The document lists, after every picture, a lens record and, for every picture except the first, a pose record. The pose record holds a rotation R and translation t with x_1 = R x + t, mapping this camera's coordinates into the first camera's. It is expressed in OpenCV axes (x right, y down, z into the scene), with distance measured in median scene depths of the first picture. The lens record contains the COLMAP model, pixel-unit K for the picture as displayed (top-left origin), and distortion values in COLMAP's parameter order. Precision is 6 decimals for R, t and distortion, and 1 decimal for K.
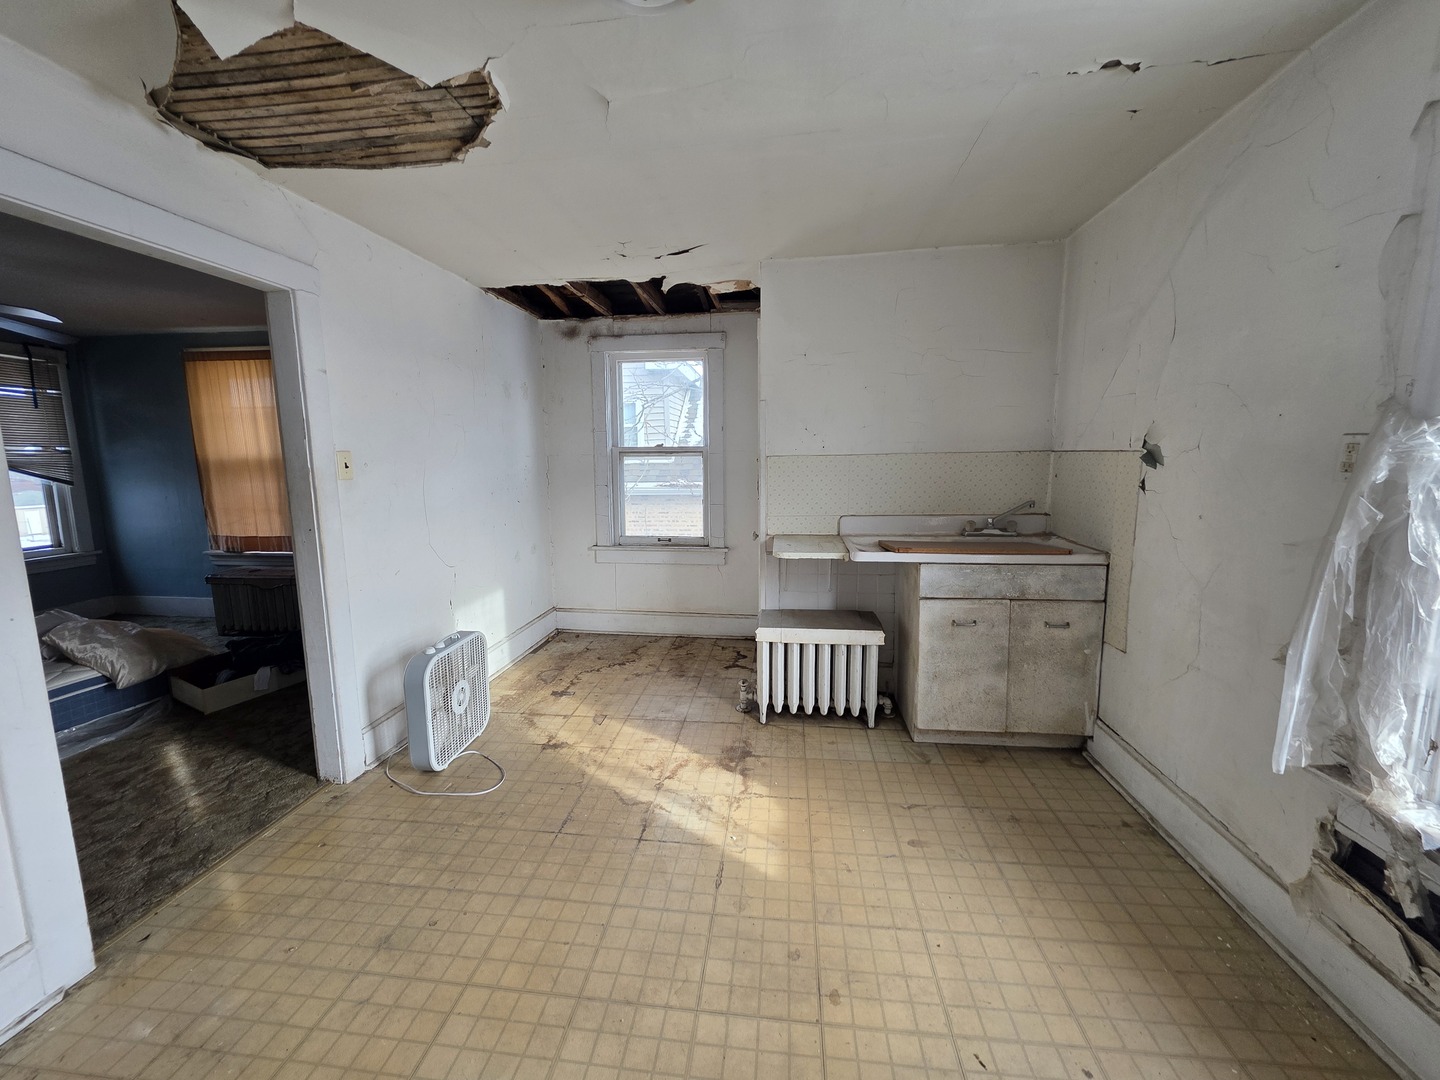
lens RADIAL K [[570.2, 0, 720.5], [0, 570.2, 535.5], [0, 0, 1]] dist [0.000550, 0.000392]
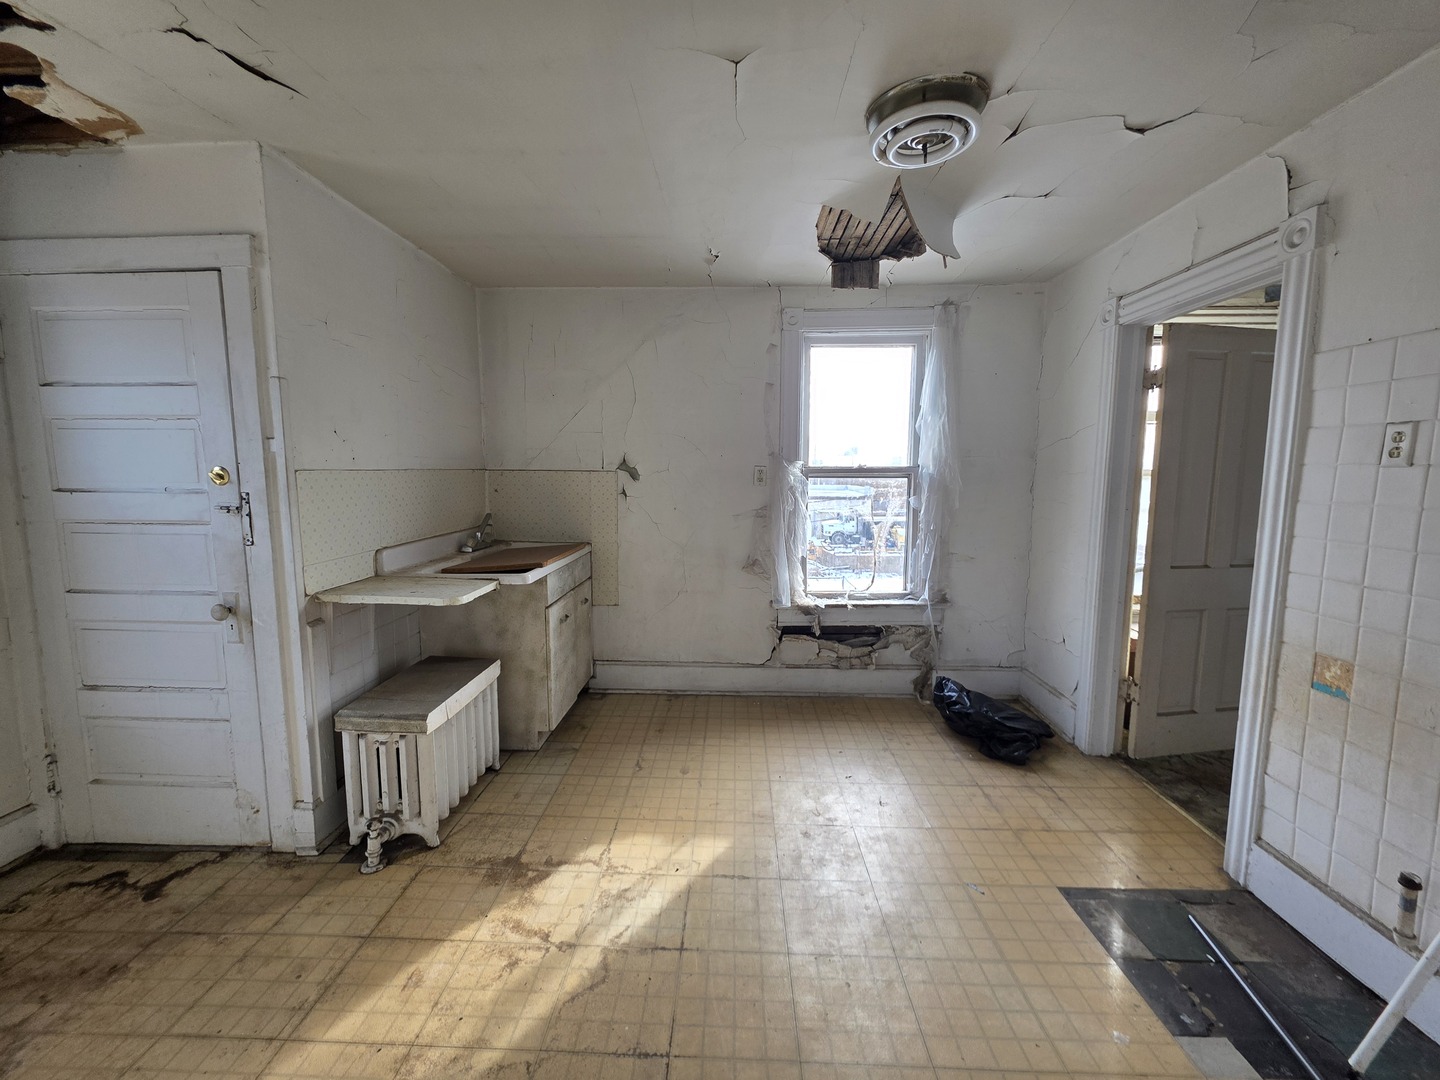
lens RADIAL K [[570.2, 0, 710.9], [0, 570.2, 535.6], [0, 0, 1]] dist [0.000550, 0.000392]
pose [[-0.072573, -0.099299, 0.992408, -0.717341], [0.132916, 0.985193, 0.108297, -0.096323], [-0.988467, 0.139767, -0.058300, 0.756534]]
